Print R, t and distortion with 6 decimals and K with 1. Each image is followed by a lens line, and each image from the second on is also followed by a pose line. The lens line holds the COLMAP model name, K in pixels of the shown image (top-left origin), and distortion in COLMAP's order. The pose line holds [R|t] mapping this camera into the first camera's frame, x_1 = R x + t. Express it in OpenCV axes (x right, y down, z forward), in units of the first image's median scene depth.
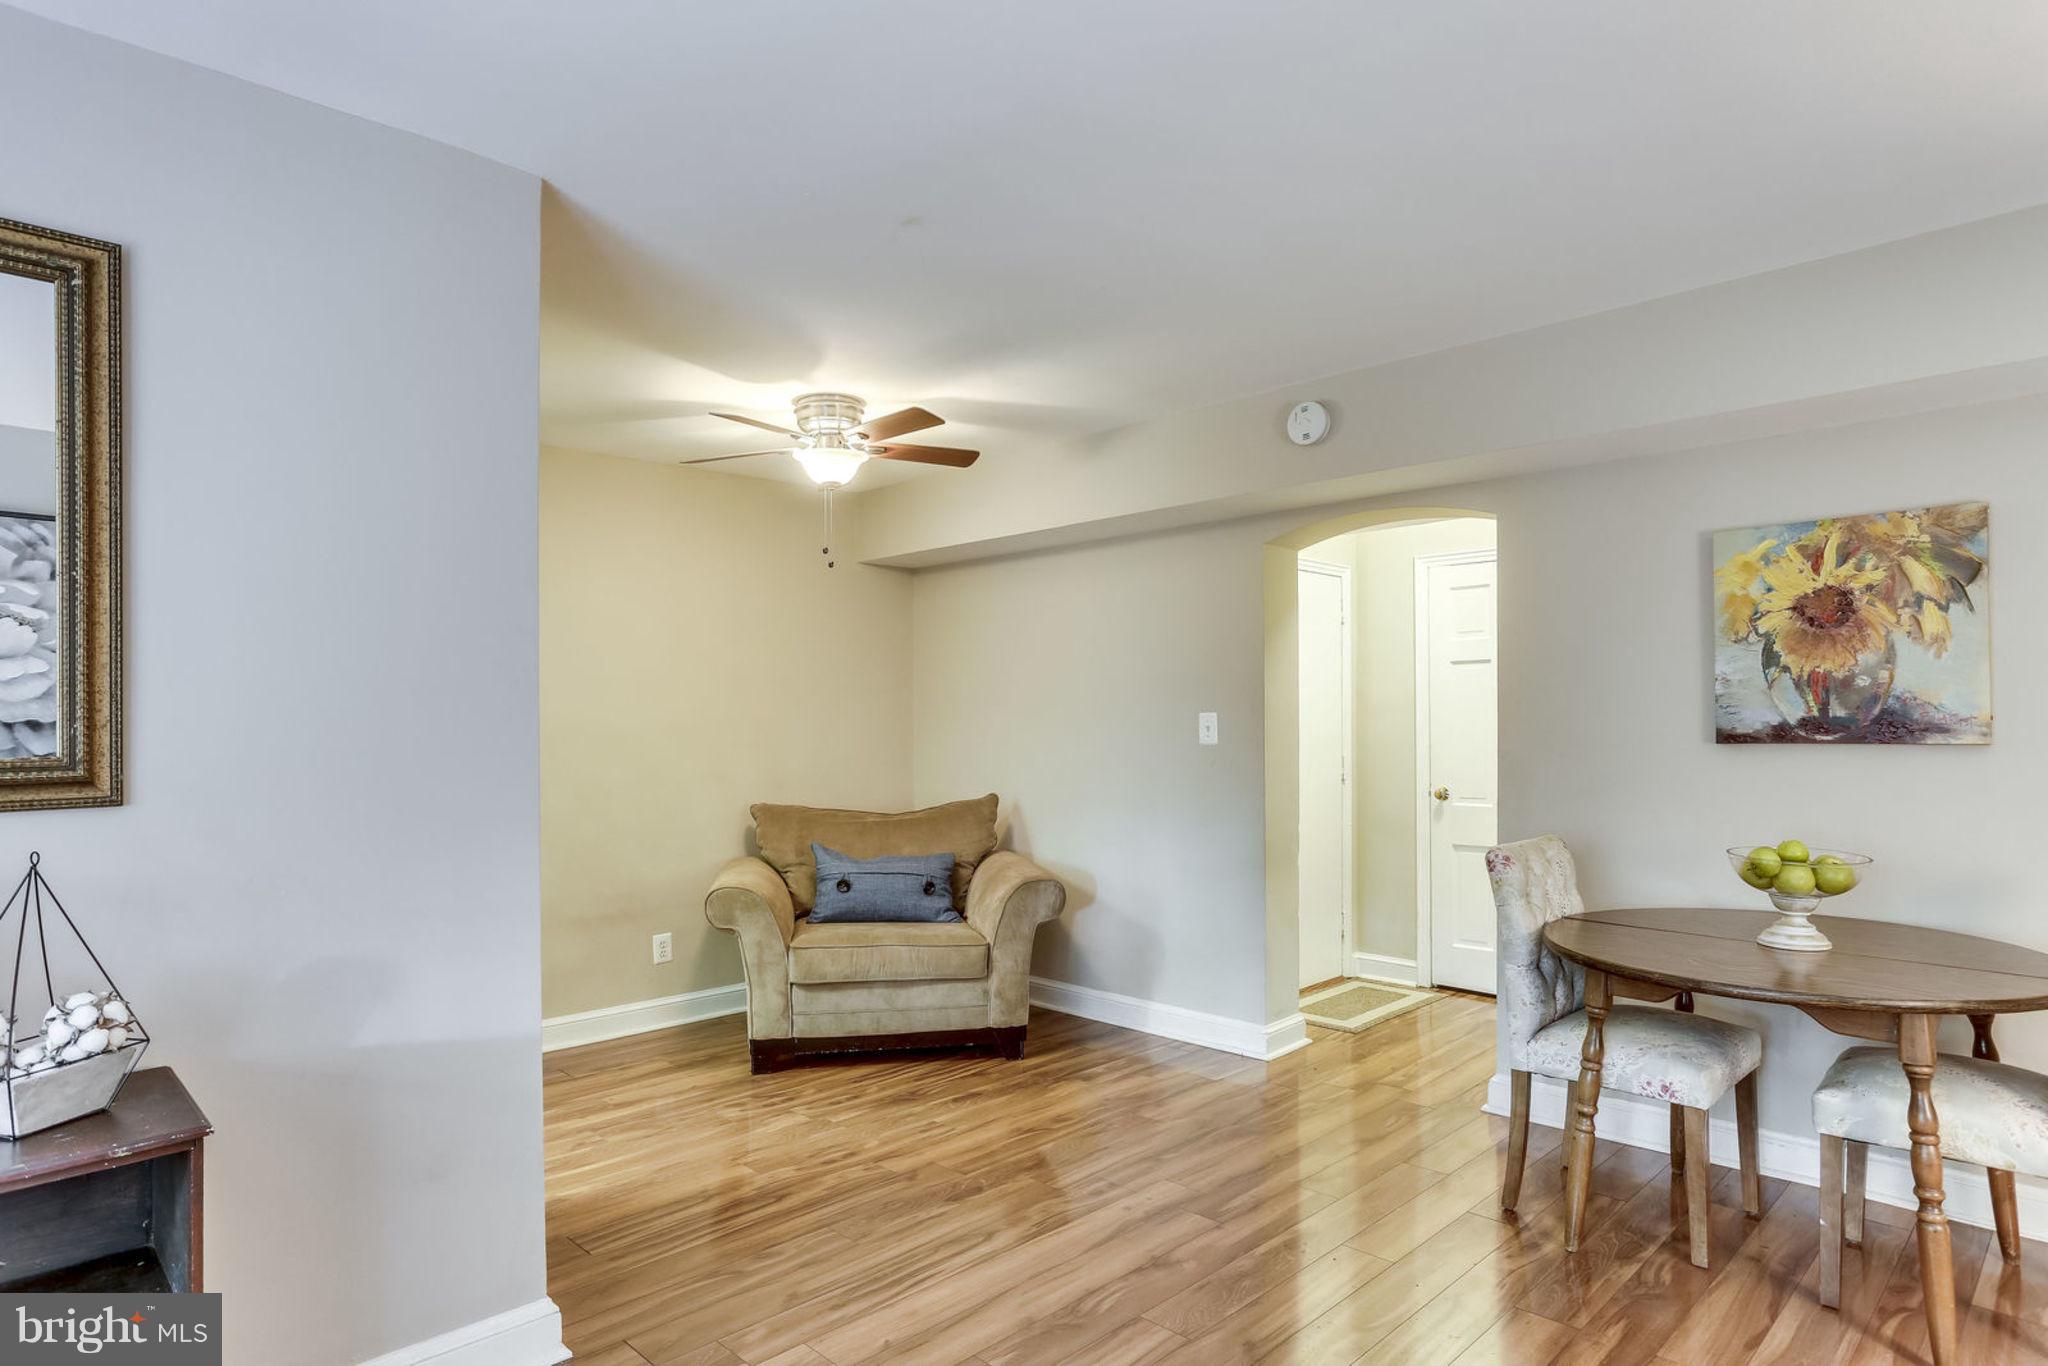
lens RADIAL K [[1130.0, 0, 1025.0], [0, 1130.0, 718.8], [0, 0, 1]] dist [-0.029304, 0.001418]
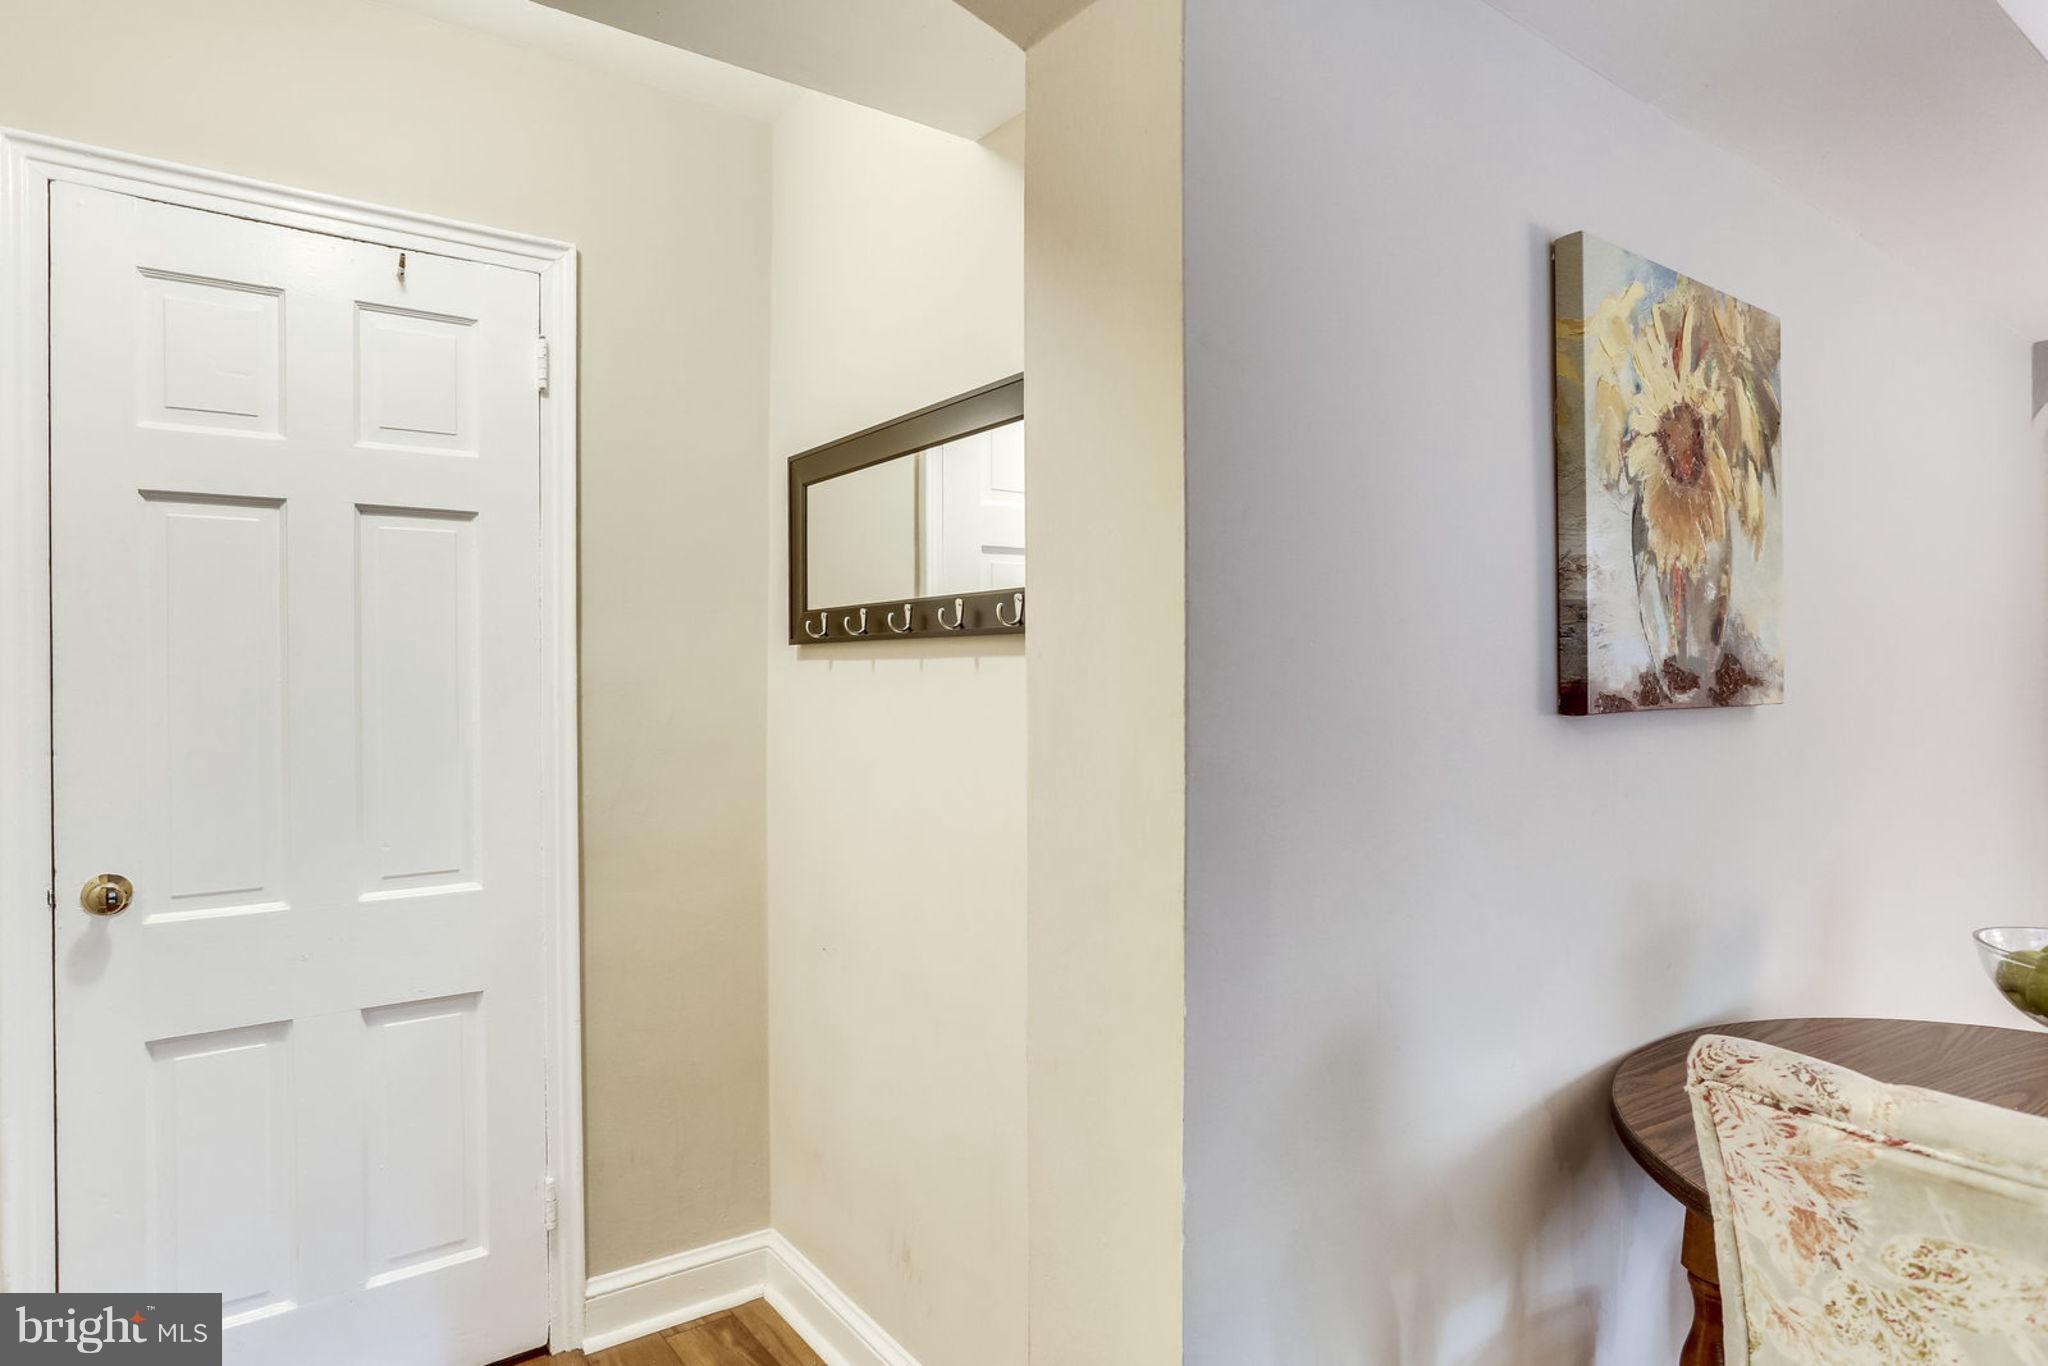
lens RADIAL K [[1130.0, 0, 1030.3], [0, 1130.0, 675.6], [0, 0, 1]] dist [-0.029304, 0.001418]
pose [[0.146498, 0.004090, 0.989202, 0.160256], [-0.000852, 0.999992, -0.004008, 0.008288], [-0.989211, -0.000256, 0.146501, 1.170610]]
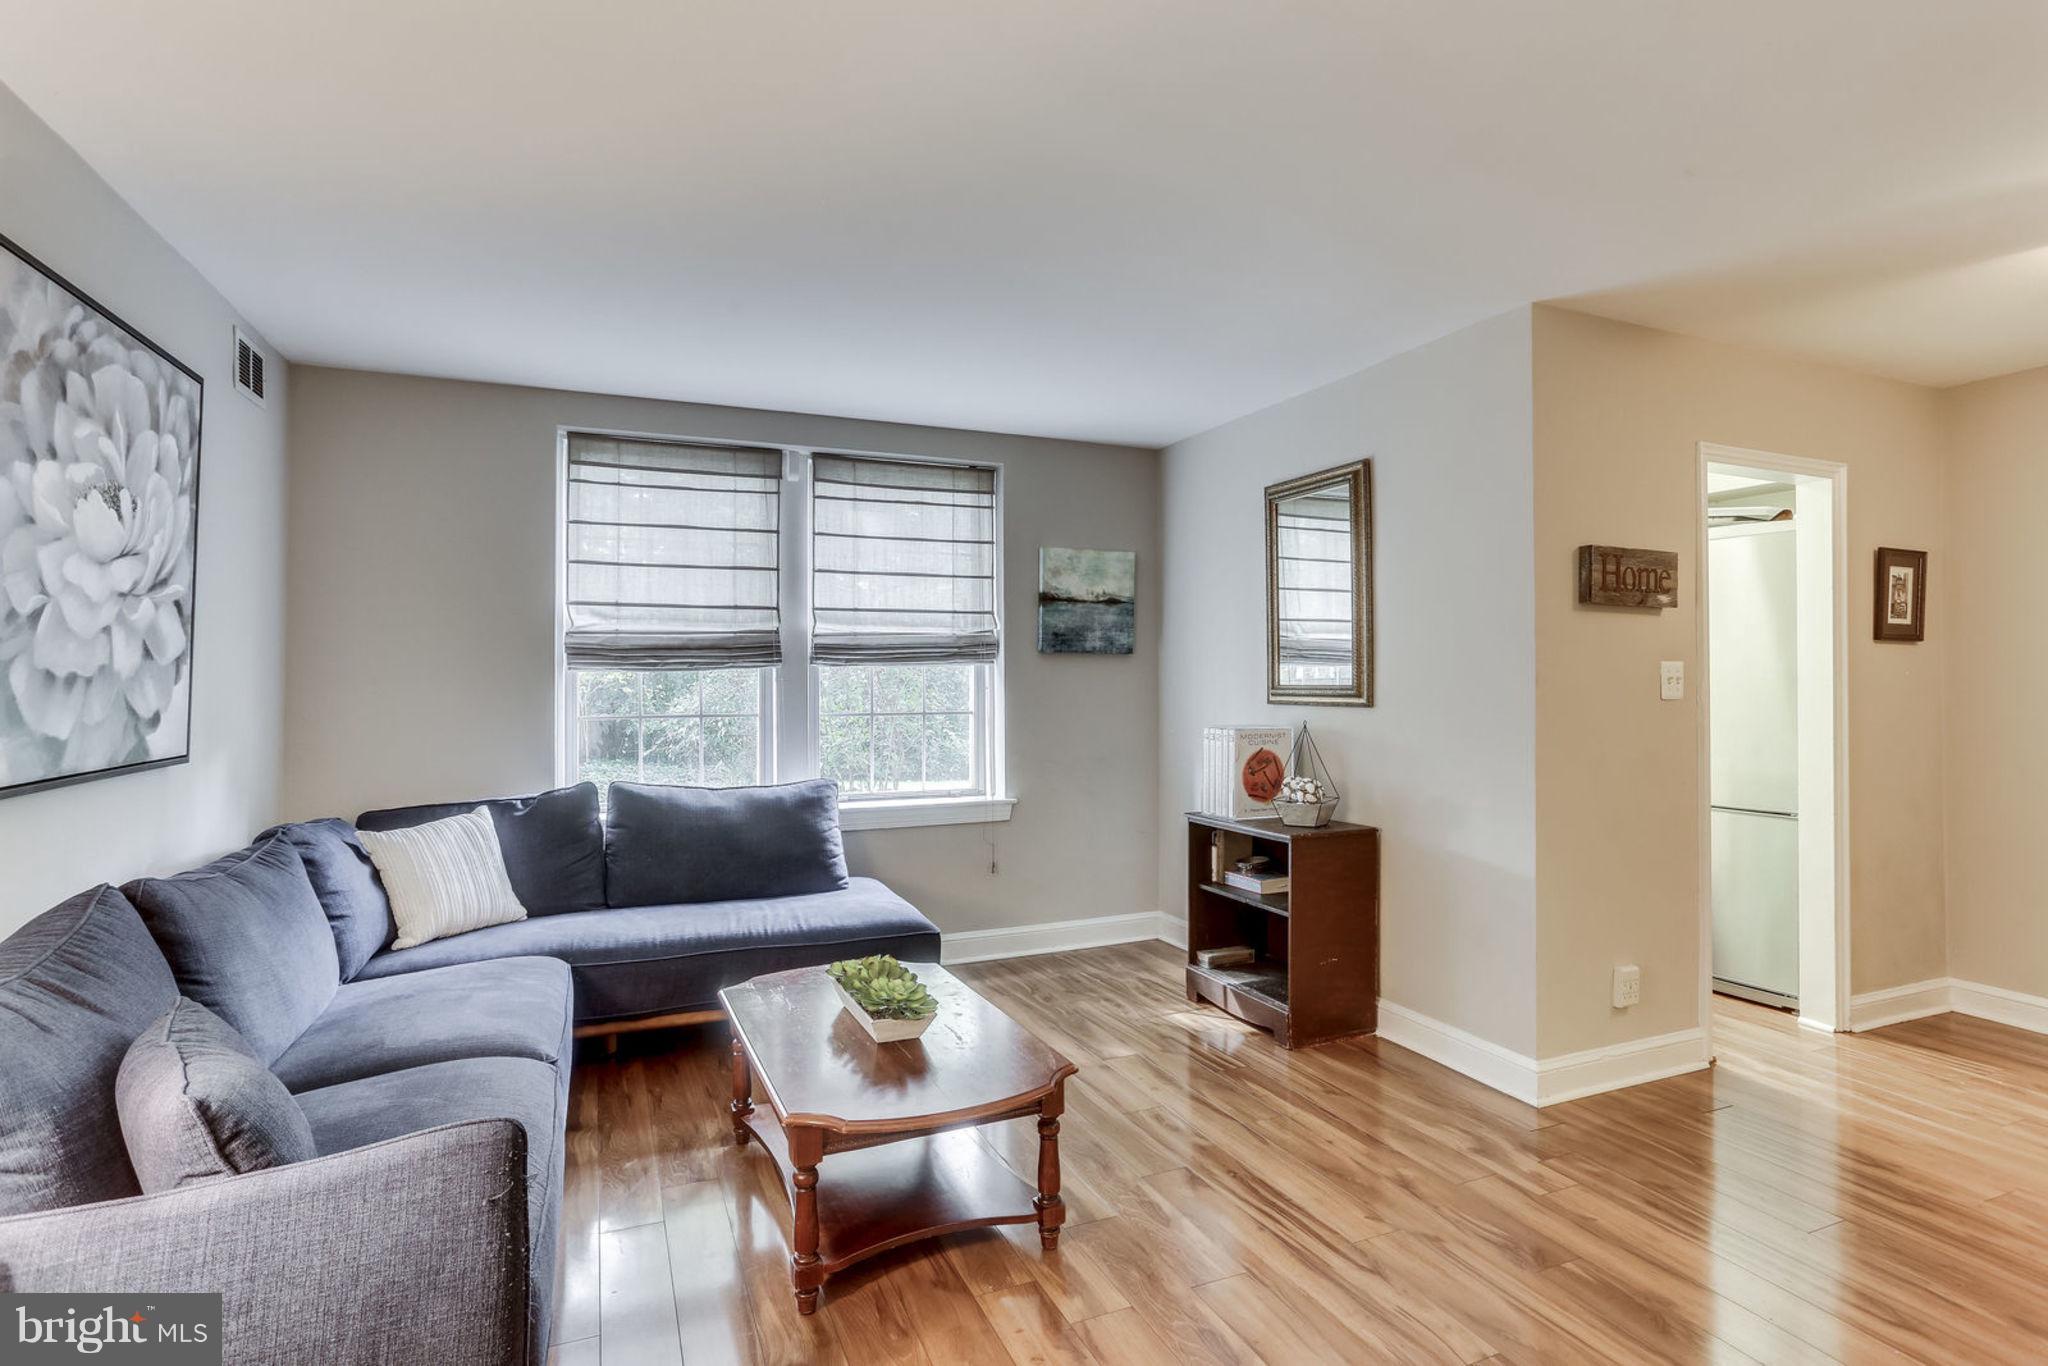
lens RADIAL K [[1009.0, 0, 1031.3], [0, 1009.0, 674.3], [0, 0, 1]] dist [-0.028711, 0.017152]
pose [[-0.370320, 0.002170, -0.928902, 0.745316], [0.003486, 0.999993, 0.000947, 0.002889], [0.928898, -0.002888, -0.370325, 0.620071]]
